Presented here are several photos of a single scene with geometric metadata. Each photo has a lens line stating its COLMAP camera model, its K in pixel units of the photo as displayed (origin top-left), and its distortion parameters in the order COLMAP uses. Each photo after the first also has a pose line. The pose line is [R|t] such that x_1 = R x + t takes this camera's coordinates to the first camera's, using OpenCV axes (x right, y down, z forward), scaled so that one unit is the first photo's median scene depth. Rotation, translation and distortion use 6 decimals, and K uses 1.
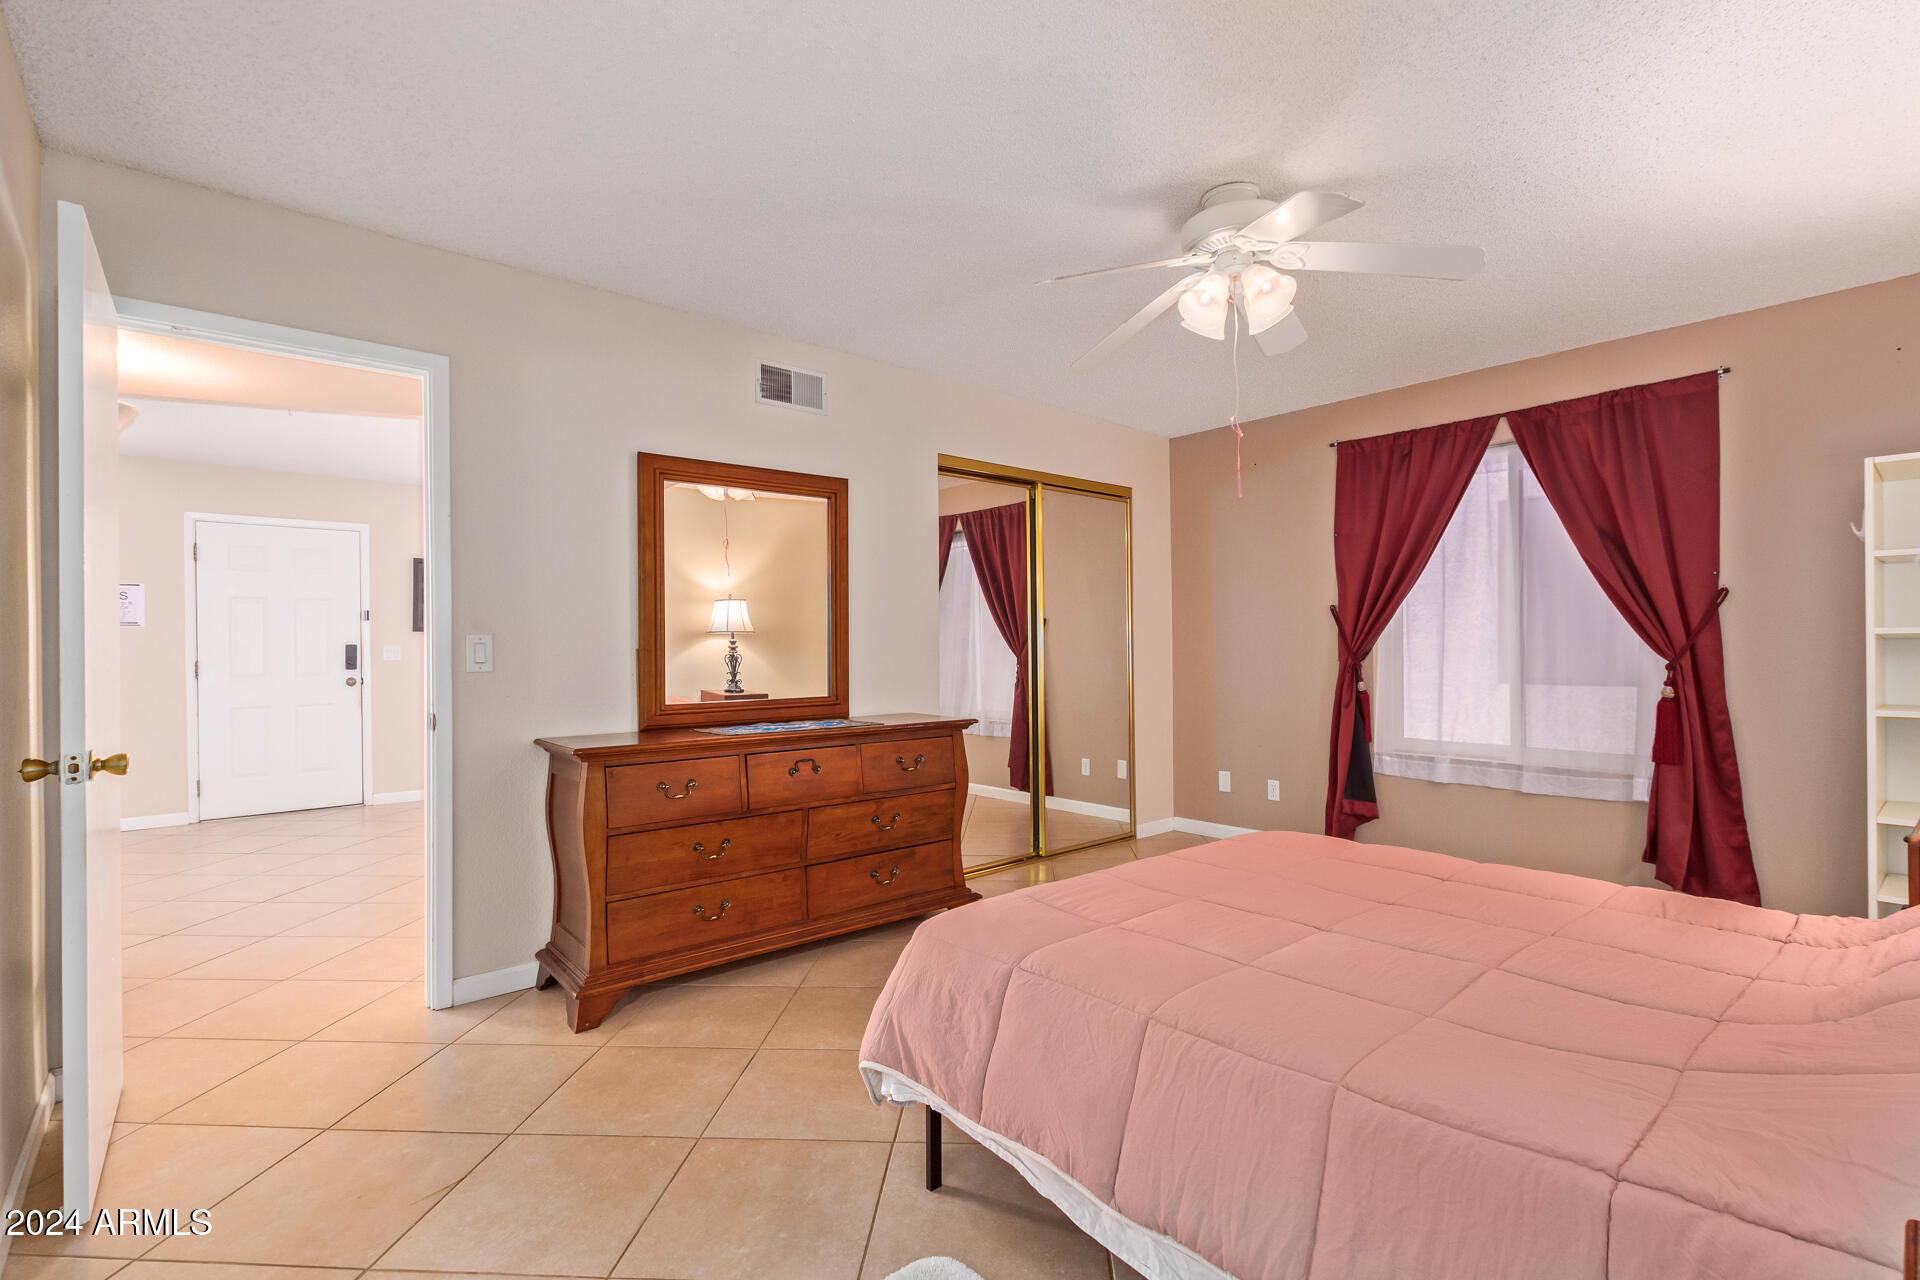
lens RADIAL K [[877.0, 0, 966.1], [0, 877.0, 643.1], [0, 0, 1]] dist [0.001792, 0.000483]
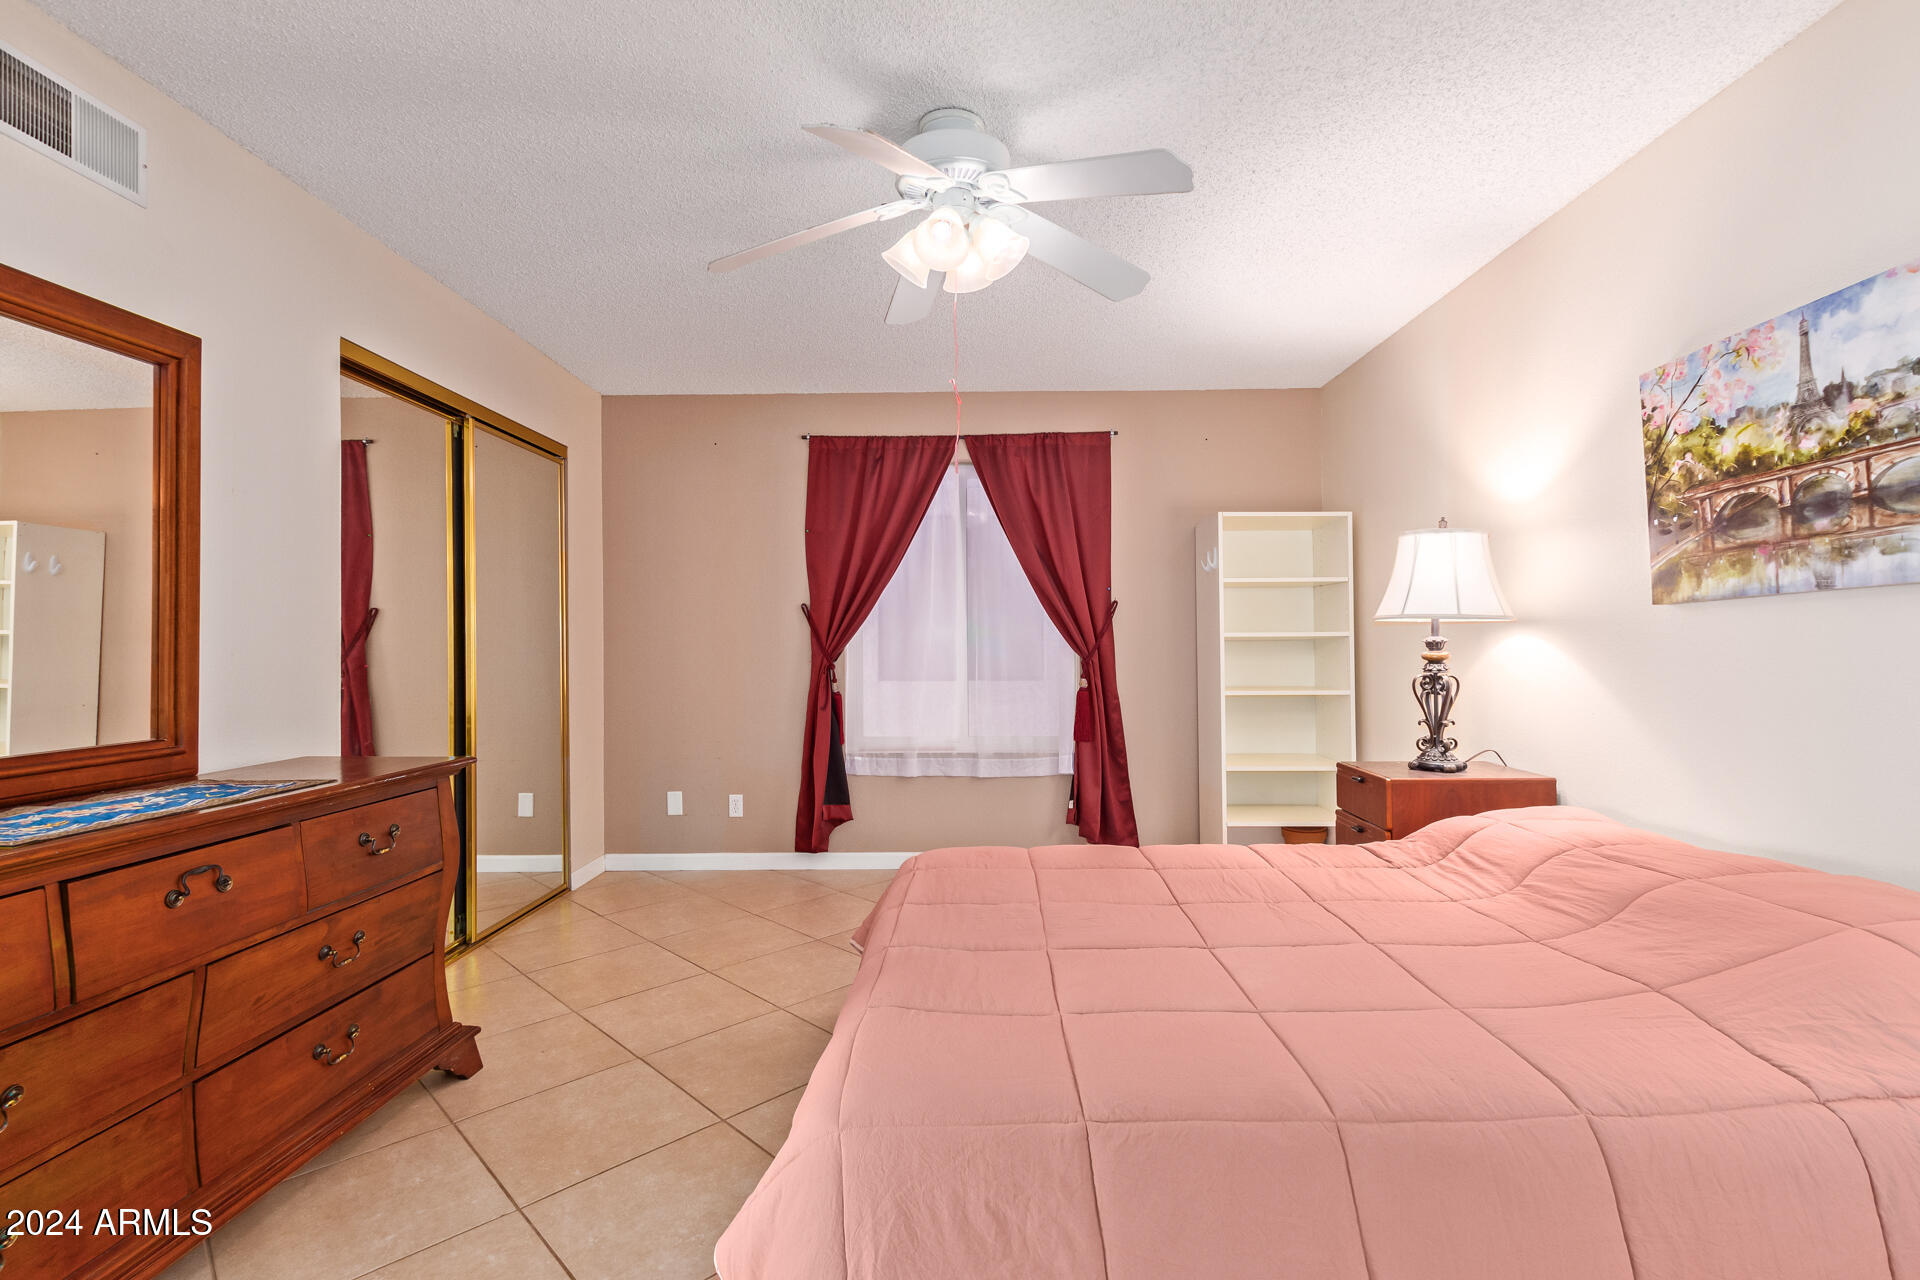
lens RADIAL K [[883.2, 0, 962.9], [0, 883.2, 633.0], [0, 0, 1]] dist [0.002930, 0.000347]
pose [[0.663519, 0.012159, 0.748061, -0.242354], [-0.000996, 0.999881, -0.015368, 0.004244], [-0.748159, 0.009452, 0.663452, 0.295466]]
